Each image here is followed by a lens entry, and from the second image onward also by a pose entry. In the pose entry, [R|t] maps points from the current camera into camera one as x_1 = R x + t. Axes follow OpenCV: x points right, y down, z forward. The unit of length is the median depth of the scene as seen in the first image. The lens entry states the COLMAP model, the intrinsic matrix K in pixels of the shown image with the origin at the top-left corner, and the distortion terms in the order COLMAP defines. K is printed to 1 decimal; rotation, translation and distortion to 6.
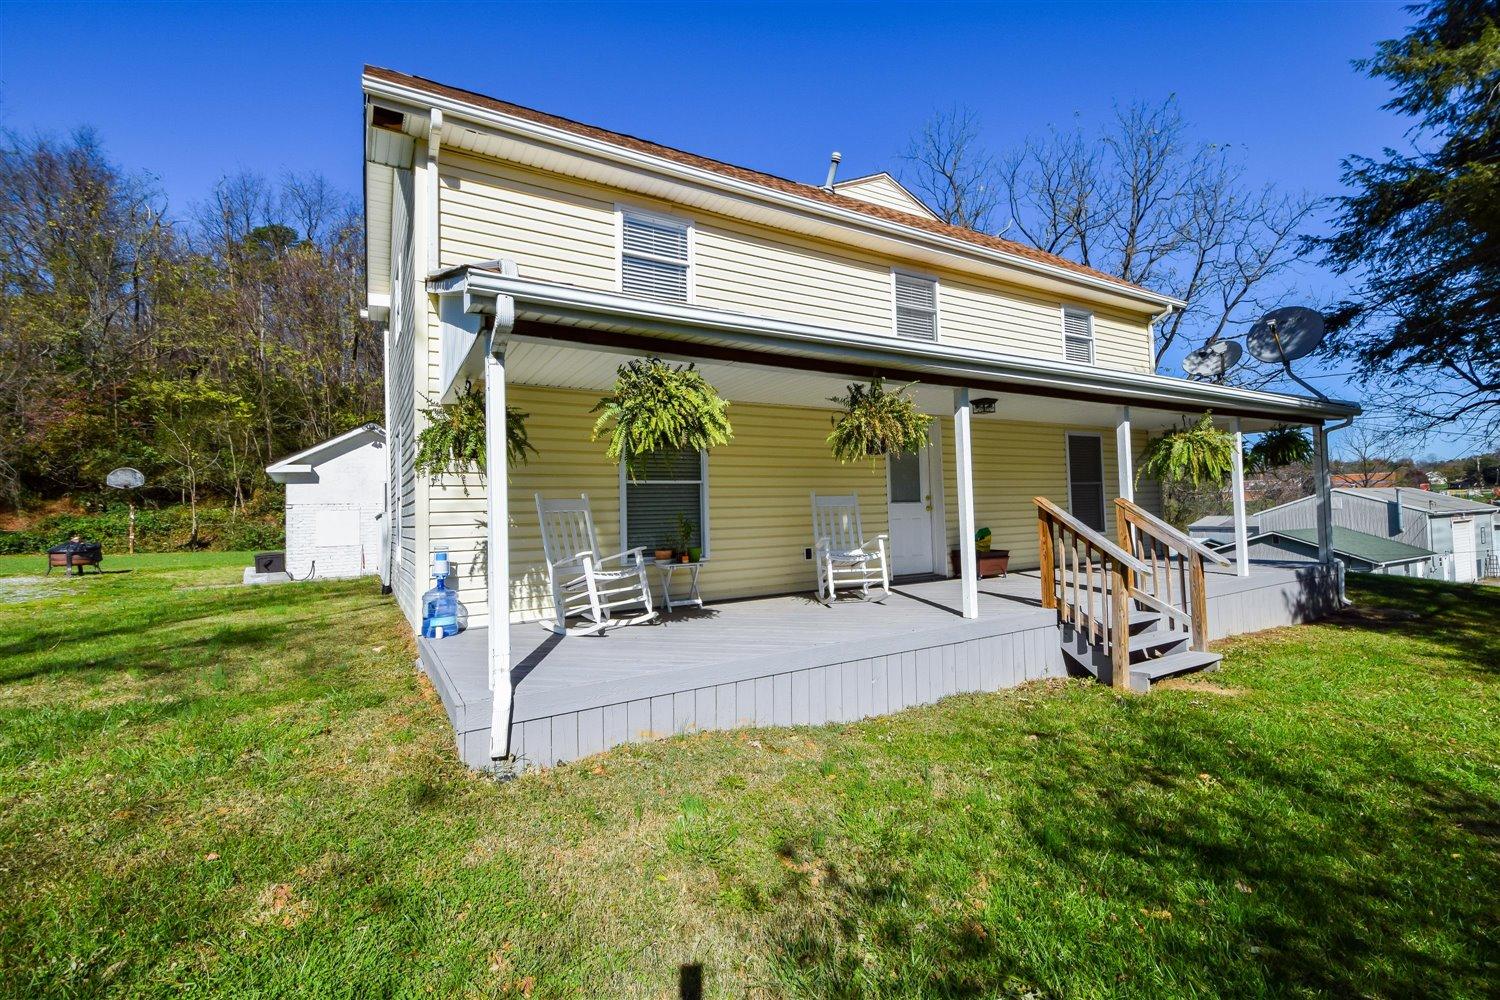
lens RADIAL K [[651.9, 0, 775.7], [0, 651.9, 508.6], [0, 0, 1]] dist [0.016298, -0.014136]
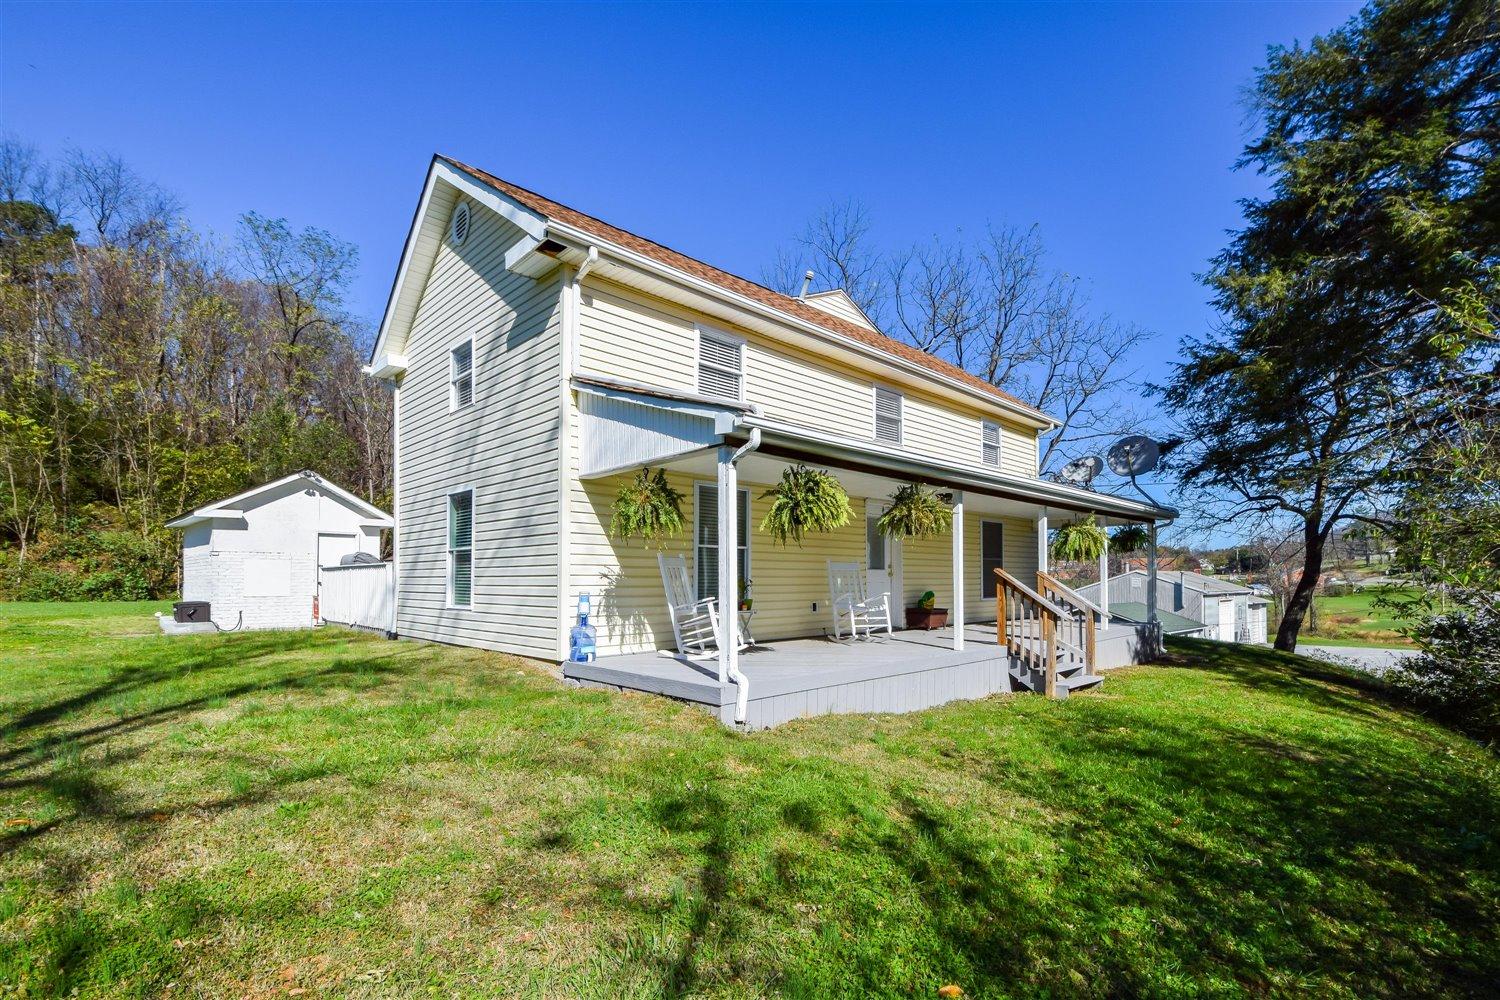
lens RADIAL K [[700.9, 0, 754.8], [0, 700.9, 594.9], [0, 0, 1]] dist [0.000362, 0.017390]
pose [[0.973907, 0.024661, 0.225603, -0.340161], [-0.030778, 0.999247, 0.023636, 0.015144], [-0.224850, -0.029963, 0.973933, -0.279979]]
